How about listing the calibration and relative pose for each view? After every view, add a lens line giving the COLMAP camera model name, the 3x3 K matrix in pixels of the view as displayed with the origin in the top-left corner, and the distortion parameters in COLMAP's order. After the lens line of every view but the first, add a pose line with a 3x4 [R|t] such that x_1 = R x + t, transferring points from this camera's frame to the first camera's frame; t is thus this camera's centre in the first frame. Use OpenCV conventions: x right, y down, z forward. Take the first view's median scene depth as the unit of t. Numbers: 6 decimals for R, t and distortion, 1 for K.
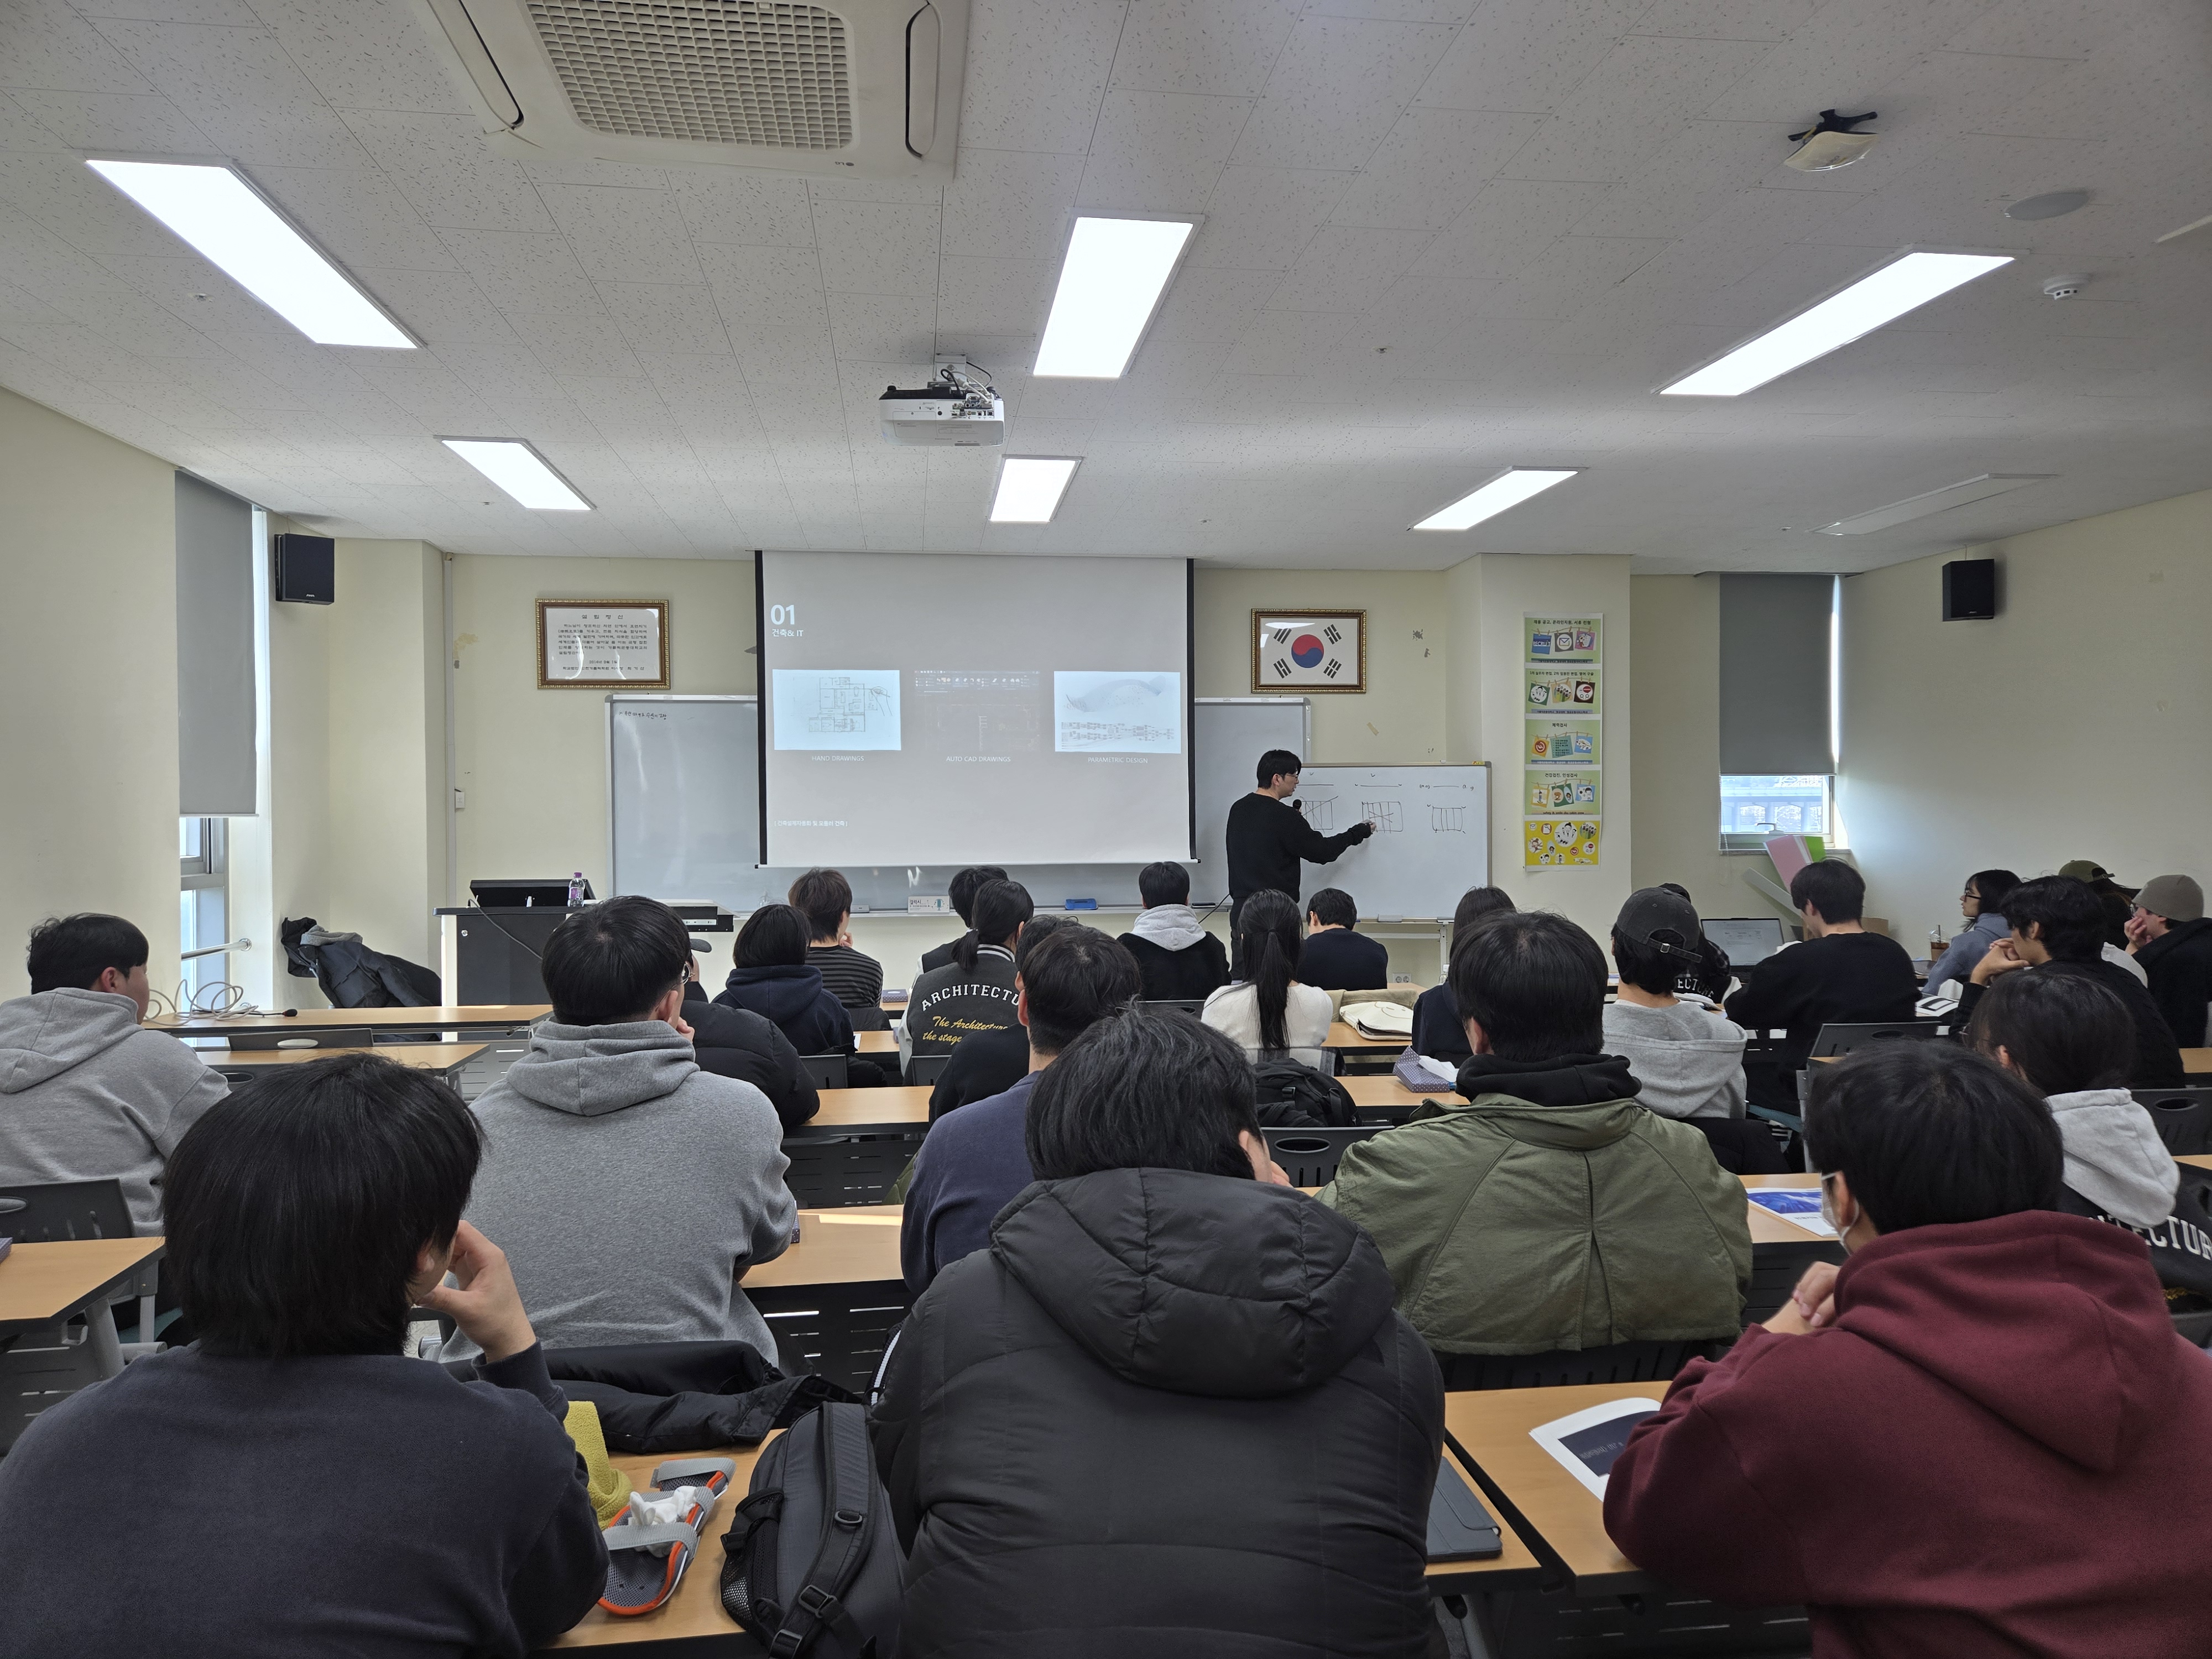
lens RADIAL K [[1485.9, 0, 1108.0], [0, 1485.9, 823.5], [0, 0, 1]] dist [0.059964, -0.018048]
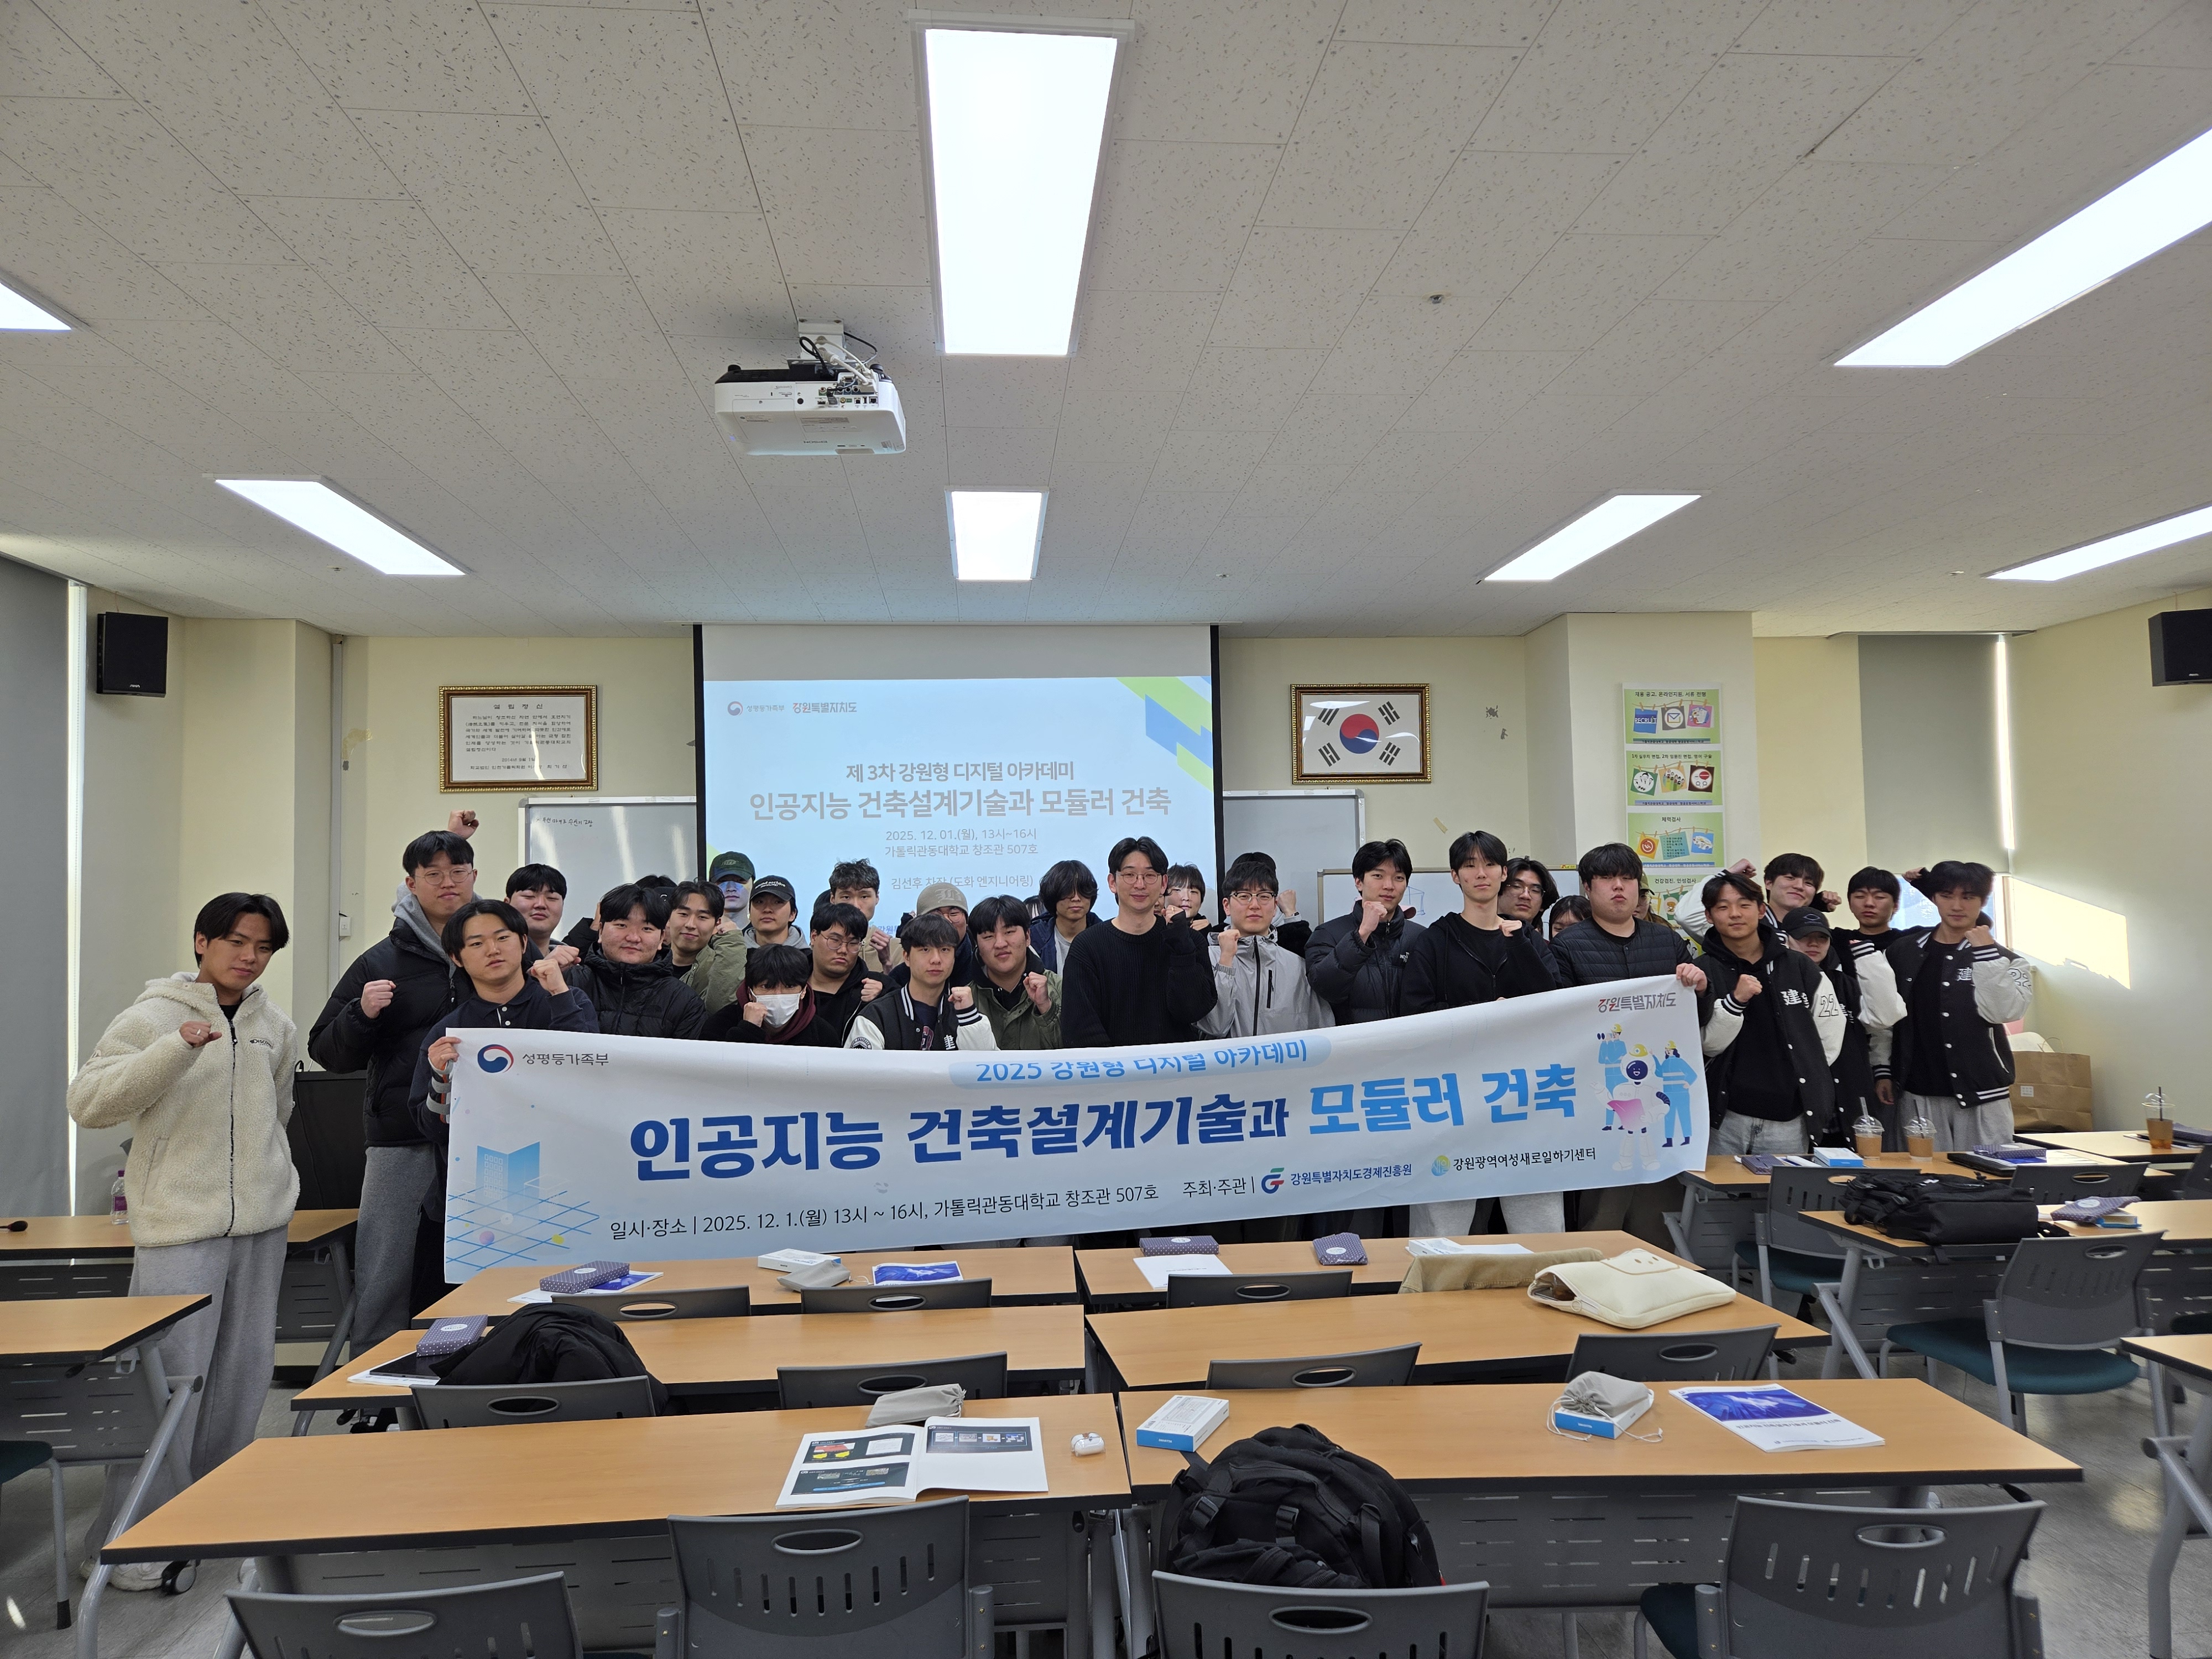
lens RADIAL K [[1485.9, 0, 1108.1], [0, 1485.9, 831.6], [0, 0, 1]] dist [0.059964, -0.018048]
pose [[0.998860, -0.012397, -0.046109, 0.032503], [0.009936, 0.998532, -0.053239, -0.018648], [0.046701, 0.052720, 0.997517, 0.170166]]
